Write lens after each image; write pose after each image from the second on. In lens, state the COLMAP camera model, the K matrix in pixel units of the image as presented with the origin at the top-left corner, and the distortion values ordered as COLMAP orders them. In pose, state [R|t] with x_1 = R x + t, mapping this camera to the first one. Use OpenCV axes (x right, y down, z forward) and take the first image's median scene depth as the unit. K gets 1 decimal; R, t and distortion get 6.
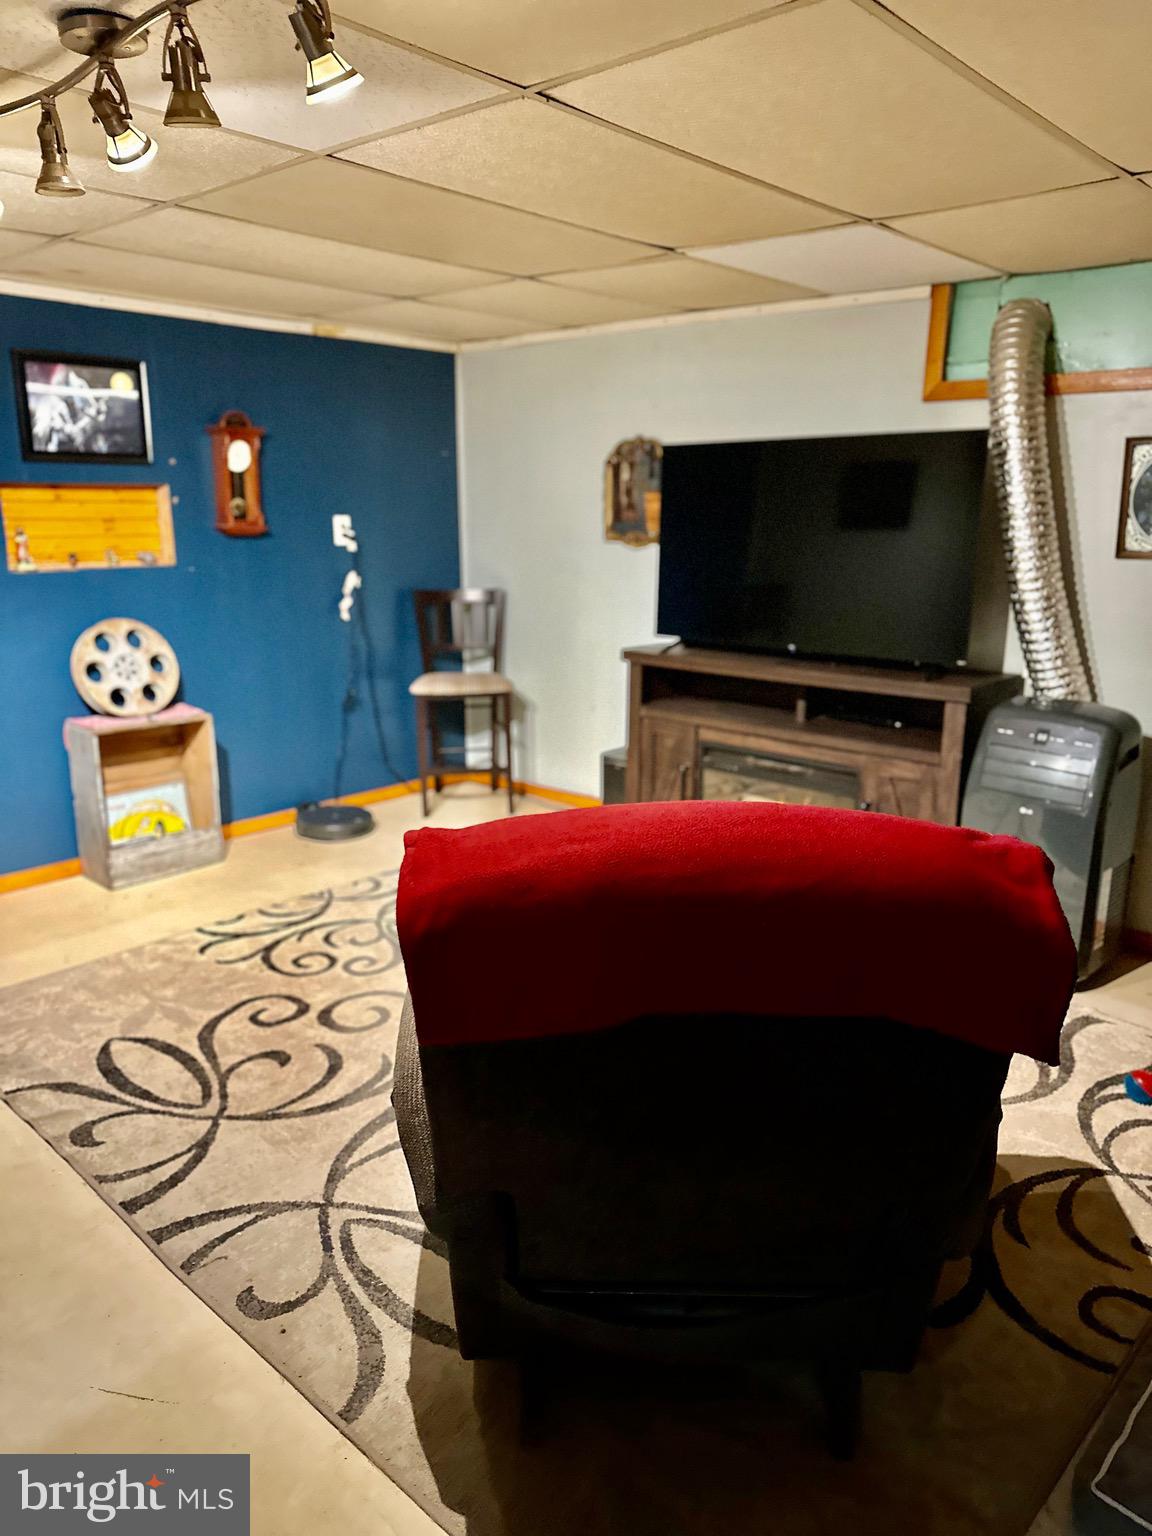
lens RADIAL K [[1092.6, 0, 568.6], [0, 1092.6, 764.7], [0, 0, 1]] dist [0.030735, -0.004981]
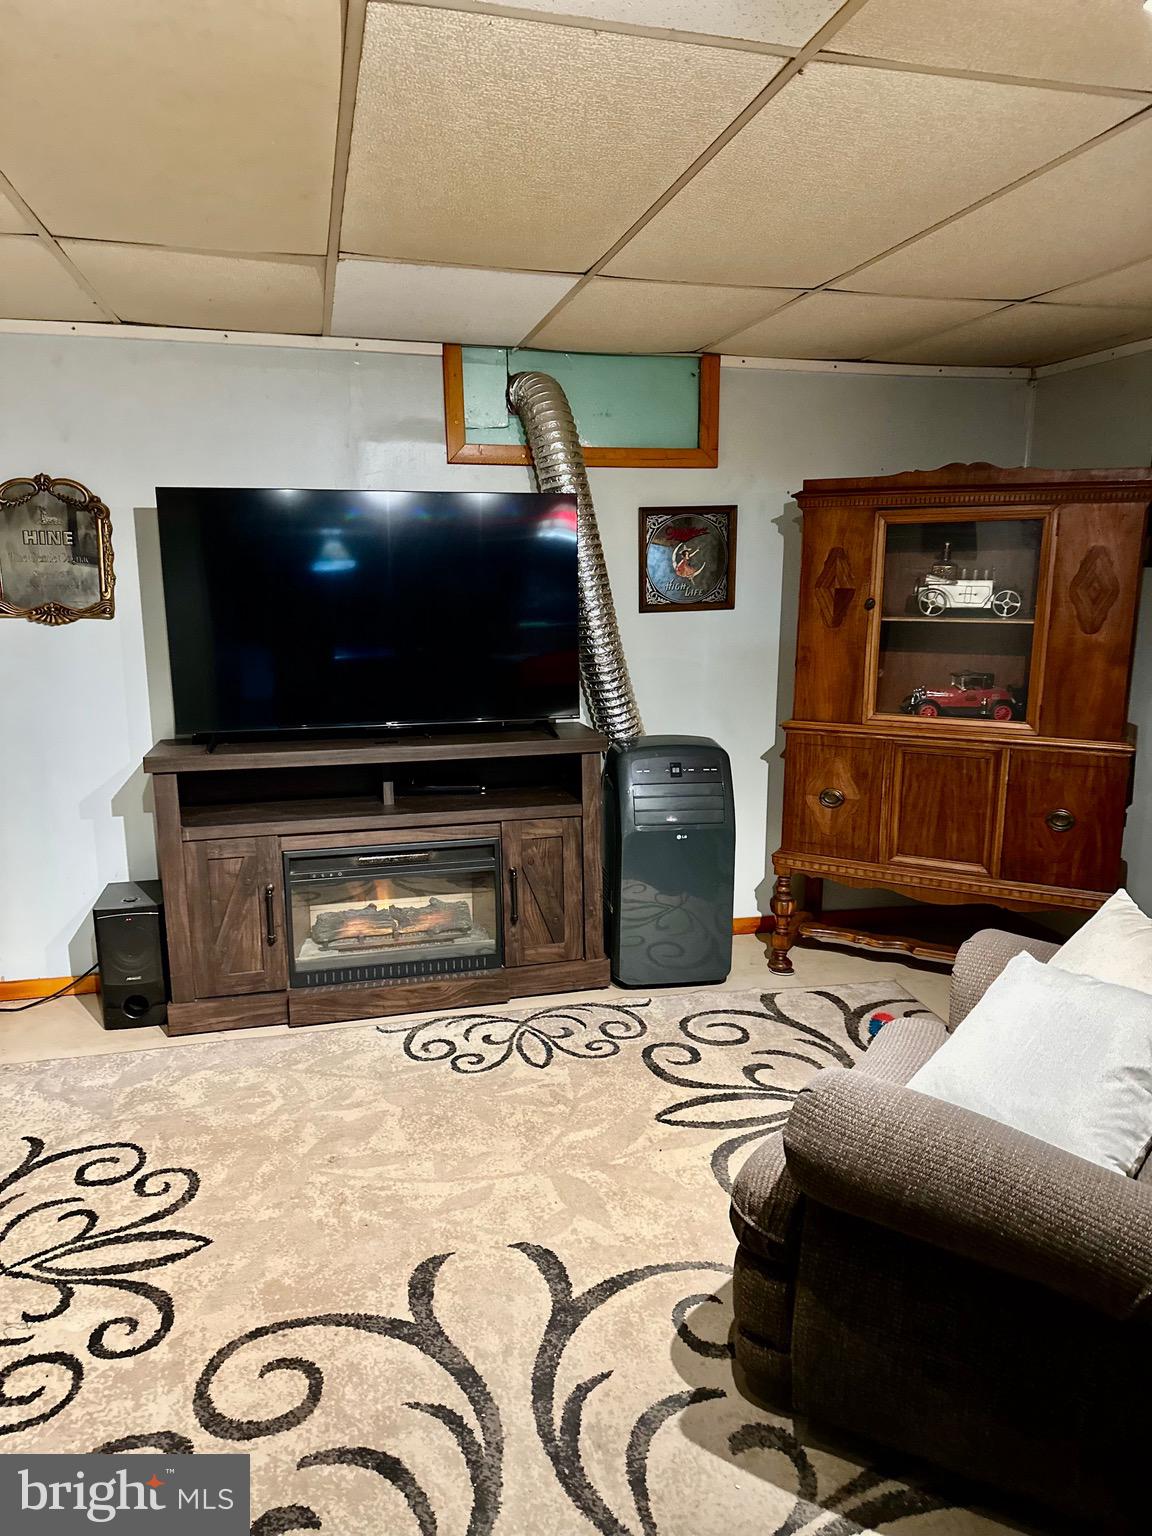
lens RADIAL K [[1092.6, 0, 576.1], [0, 1092.6, 775.7], [0, 0, 1]] dist [0.030735, -0.004981]
pose [[0.544381, -0.163432, 0.822763, -0.486290], [0.202817, 0.977380, 0.059951, -0.095739], [-0.813950, 0.134234, 0.565214, 0.411114]]
